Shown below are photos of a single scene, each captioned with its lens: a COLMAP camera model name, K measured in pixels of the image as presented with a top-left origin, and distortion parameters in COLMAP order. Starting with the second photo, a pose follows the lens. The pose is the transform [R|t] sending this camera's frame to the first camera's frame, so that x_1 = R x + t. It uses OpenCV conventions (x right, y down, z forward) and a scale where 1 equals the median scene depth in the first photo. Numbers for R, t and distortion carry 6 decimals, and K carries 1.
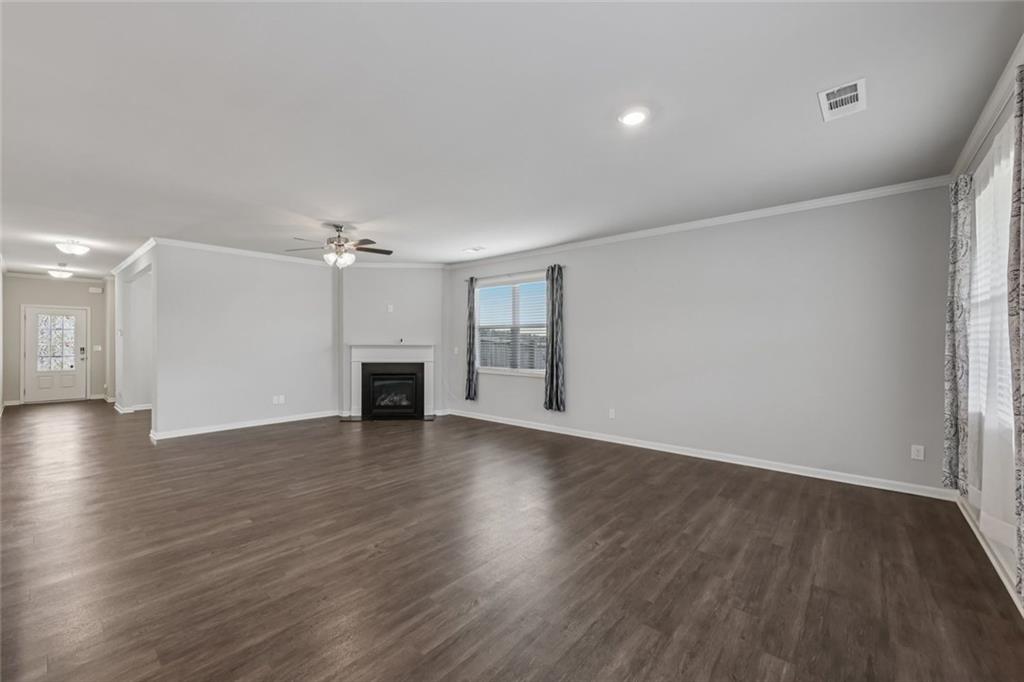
lens RADIAL K [[412.6, 0, 509.1], [0, 412.6, 339.1], [0, 0, 1]] dist [0.000525, -0.000516]
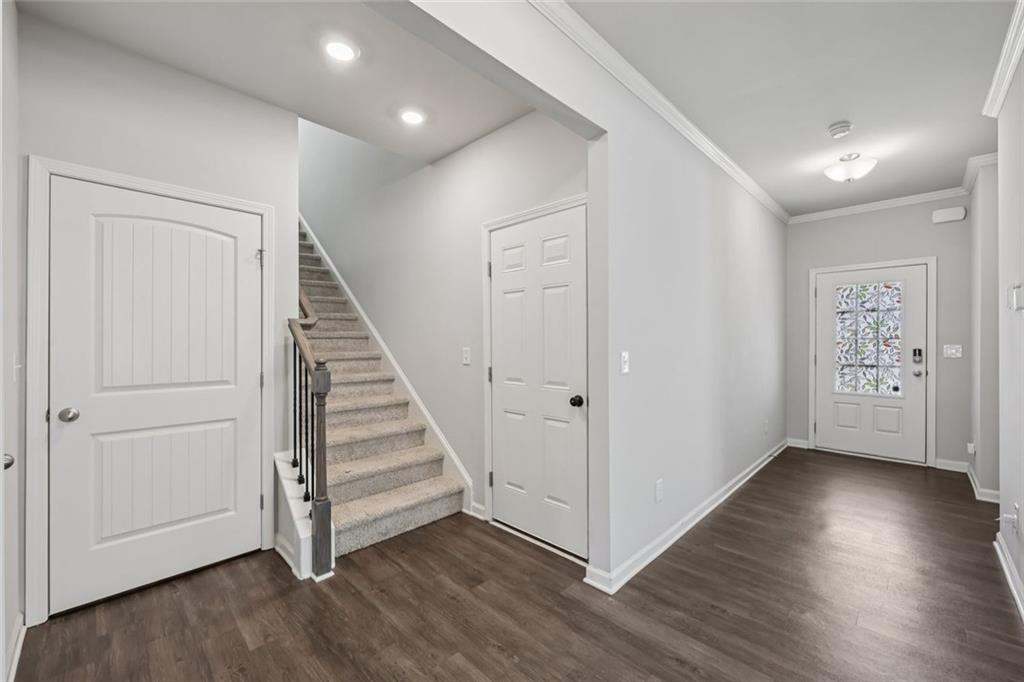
lens RADIAL K [[412.6, 0, 520.4], [0, 412.6, 336.0], [0, 0, 1]] dist [0.000525, -0.000516]
pose [[-0.058889, 0.006649, -0.998242, -0.705243], [-0.002304, 0.999974, 0.006796, 0.005130], [0.998262, 0.002700, -0.058872, 0.747581]]
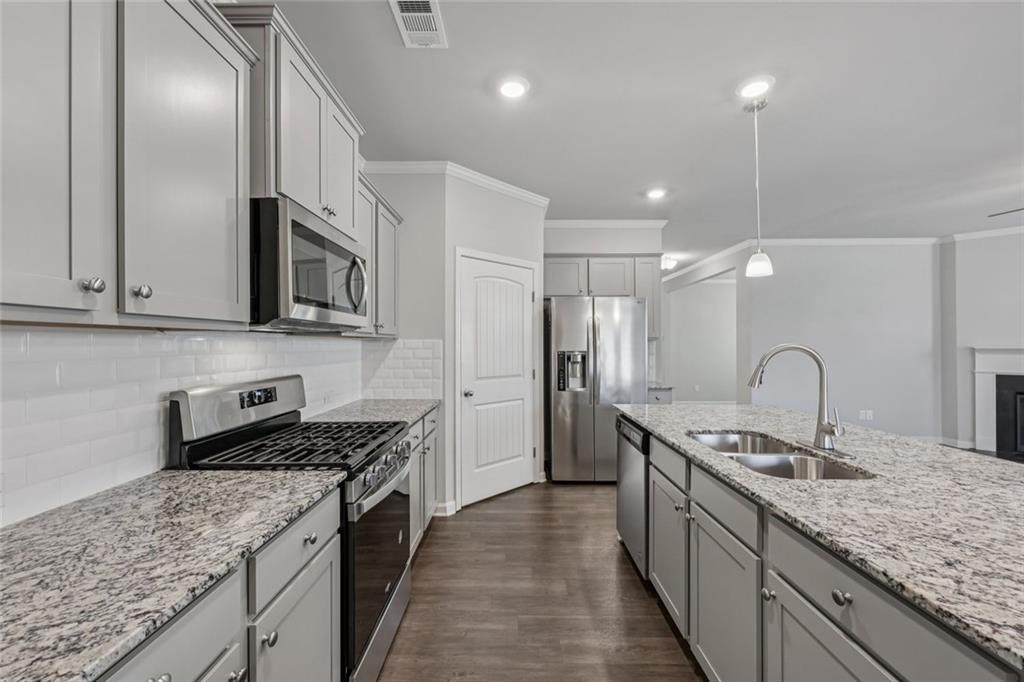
lens RADIAL K [[412.6, 0, 509.2], [0, 412.6, 339.7], [0, 0, 1]] dist [0.000525, -0.000516]
pose [[0.647274, -0.009759, -0.762195, -0.358660], [0.005024, 0.999951, -0.008536, 0.000971], [0.762241, 0.001696, 0.647291, -0.065217]]
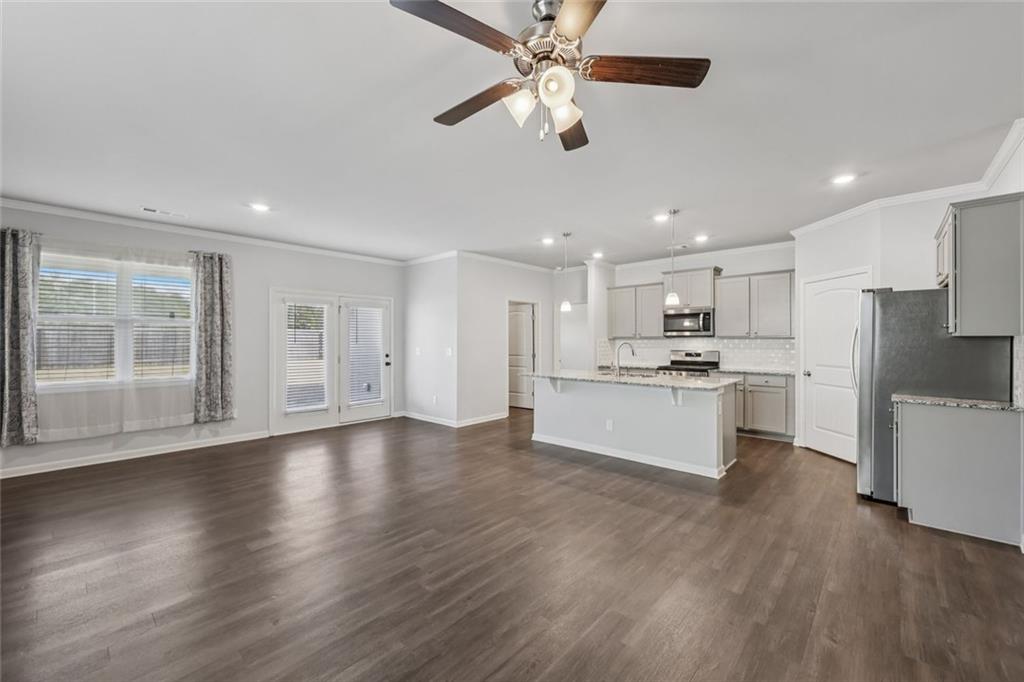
lens RADIAL K [[412.6, 0, 509.2], [0, 412.6, 337.4], [0, 0, 1]] dist [0.000525, -0.000516]
pose [[-0.999108, 0.000990, 0.042228, -0.266311], [0.000511, 0.999935, -0.011373, 0.003145], [-0.042236, -0.011341, -0.999043, 0.905783]]
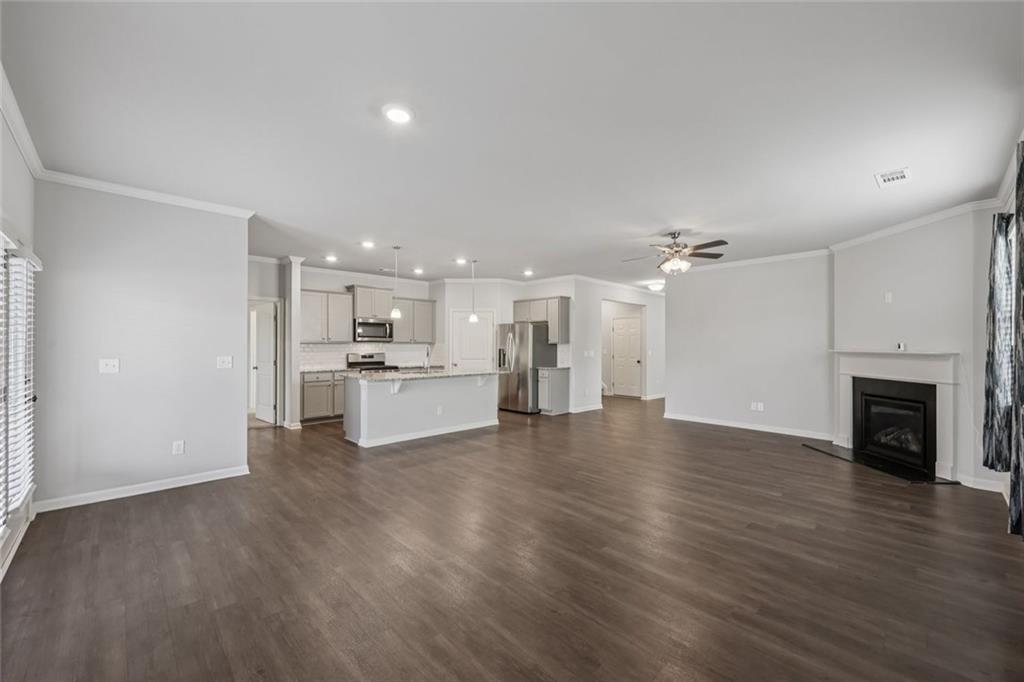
lens RADIAL K [[412.6, 0, 510.9], [0, 412.6, 343.4], [0, 0, 1]] dist [0.000525, -0.000516]
pose [[-0.096261, -0.004249, -0.995347, 0.429084], [0.001555, 0.999989, -0.004420, 0.001436], [0.995355, -0.001973, -0.096253, 0.471170]]
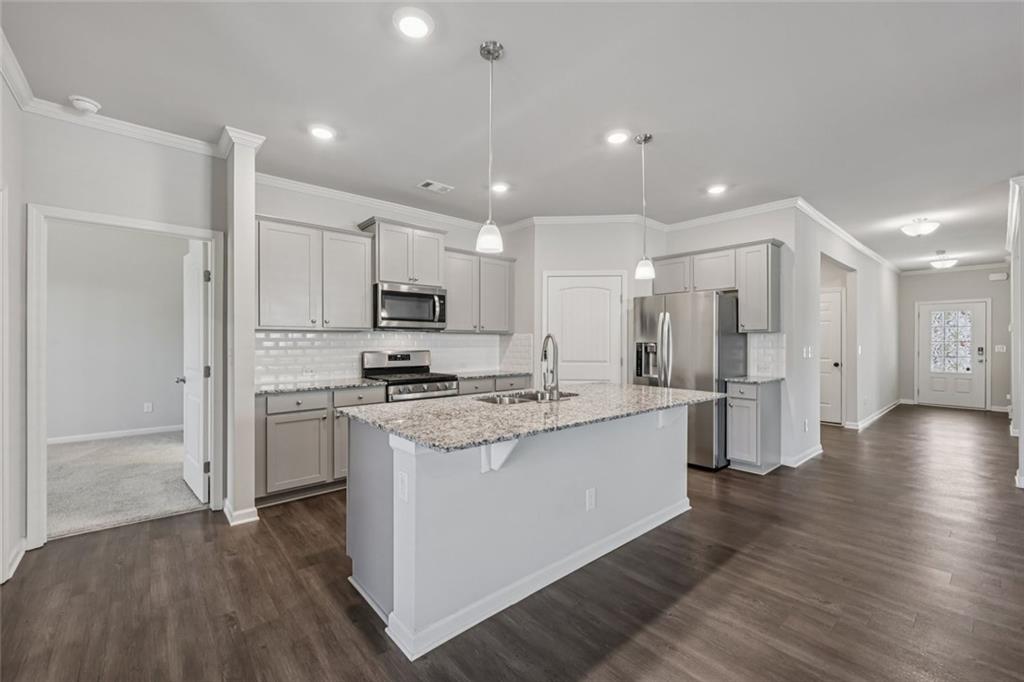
lens RADIAL K [[412.6, 0, 511.3], [0, 412.6, 346.6], [0, 0, 1]] dist [0.000525, -0.000516]
pose [[-0.159245, 0.010618, -0.987182, -0.066498], [0.001740, 0.999944, 0.010475, 0.010101], [0.987237, -0.000050, -0.159255, 0.238276]]
